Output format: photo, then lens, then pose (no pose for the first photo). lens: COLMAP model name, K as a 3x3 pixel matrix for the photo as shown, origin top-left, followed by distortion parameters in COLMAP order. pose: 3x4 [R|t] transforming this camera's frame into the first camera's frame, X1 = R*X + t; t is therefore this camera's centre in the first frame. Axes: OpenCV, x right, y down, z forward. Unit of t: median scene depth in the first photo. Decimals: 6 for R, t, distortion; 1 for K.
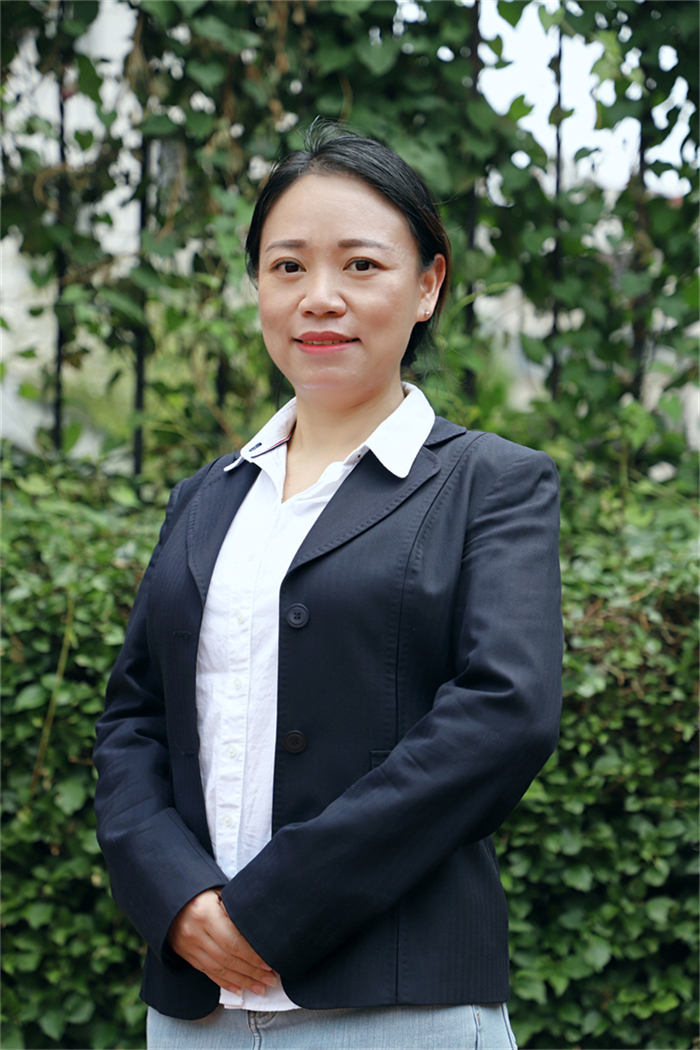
lens RADIAL K [[2891.7, 0, 351.4], [0, 2891.7, 540.4], [0, 0, 1]] dist [0.886254, -1.801500]
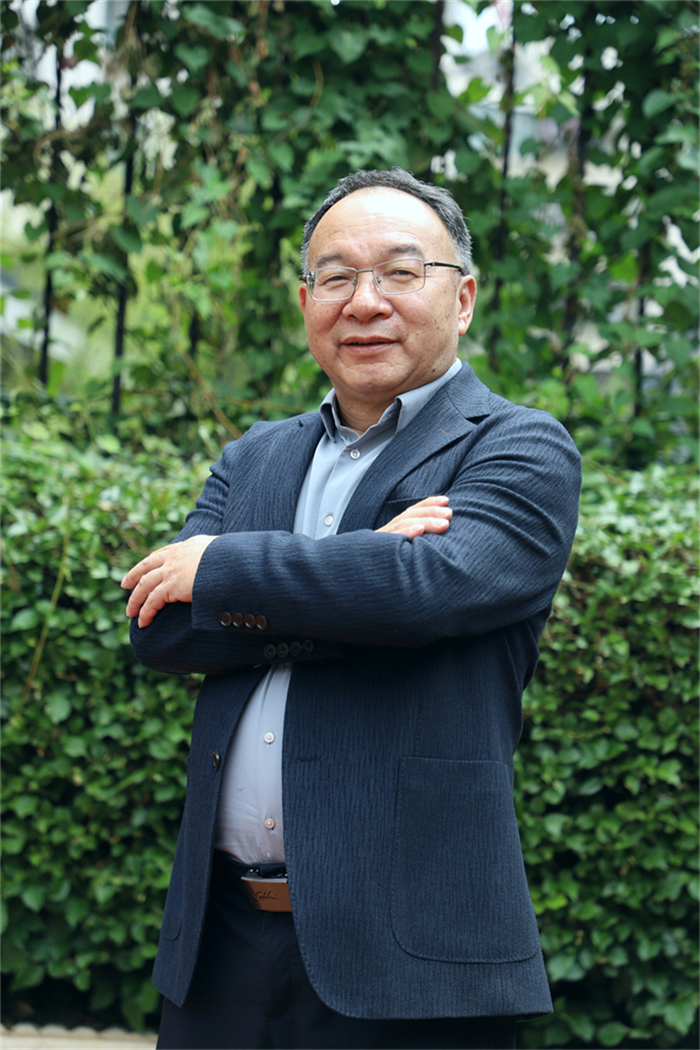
lens RADIAL K [[3294.5, 0, 350.0], [0, 3294.5, 525.0], [0, 0, 1]] dist [1.080080, -0.627069]
pose [[0.998781, 0.044773, 0.020767, -0.009273], [-0.045726, 0.997802, 0.047953, -0.048109], [-0.018574, -0.048844, 0.998634, -0.286049]]
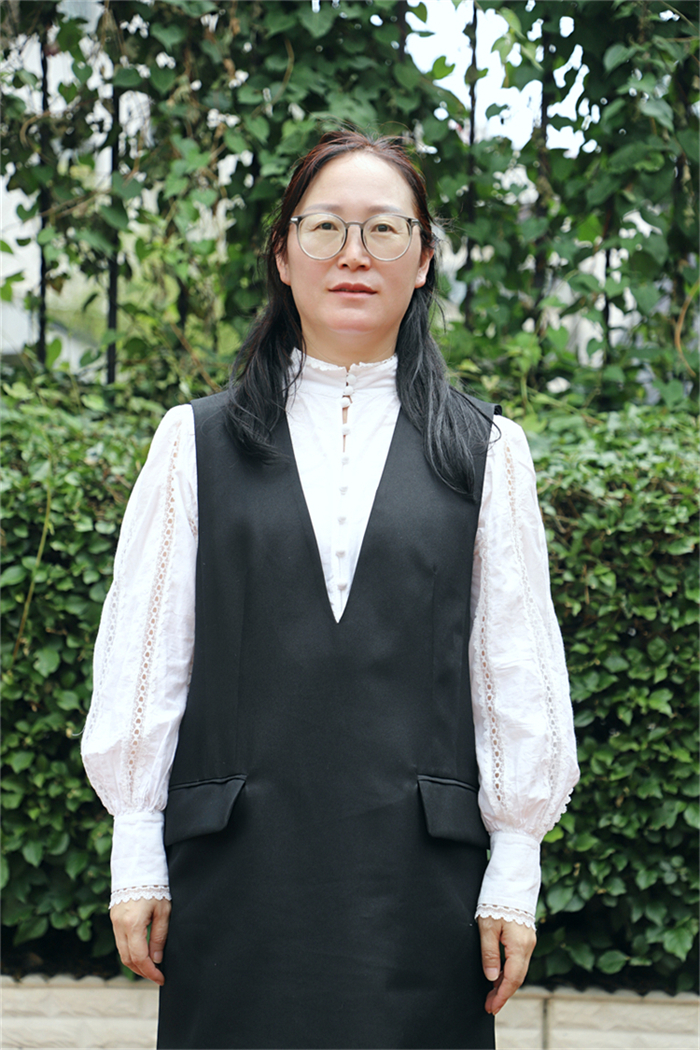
lens RADIAL K [[2333.3, 0, 350.0], [0, 2333.3, 525.0], [0, 0, 1]] dist [0.591119, 0.349859]
pose [[0.999883, 0.004623, 0.014598, 0.009506], [-0.005191, 0.999222, 0.039104, -0.003747], [-0.014406, -0.039175, 0.999129, 0.058658]]
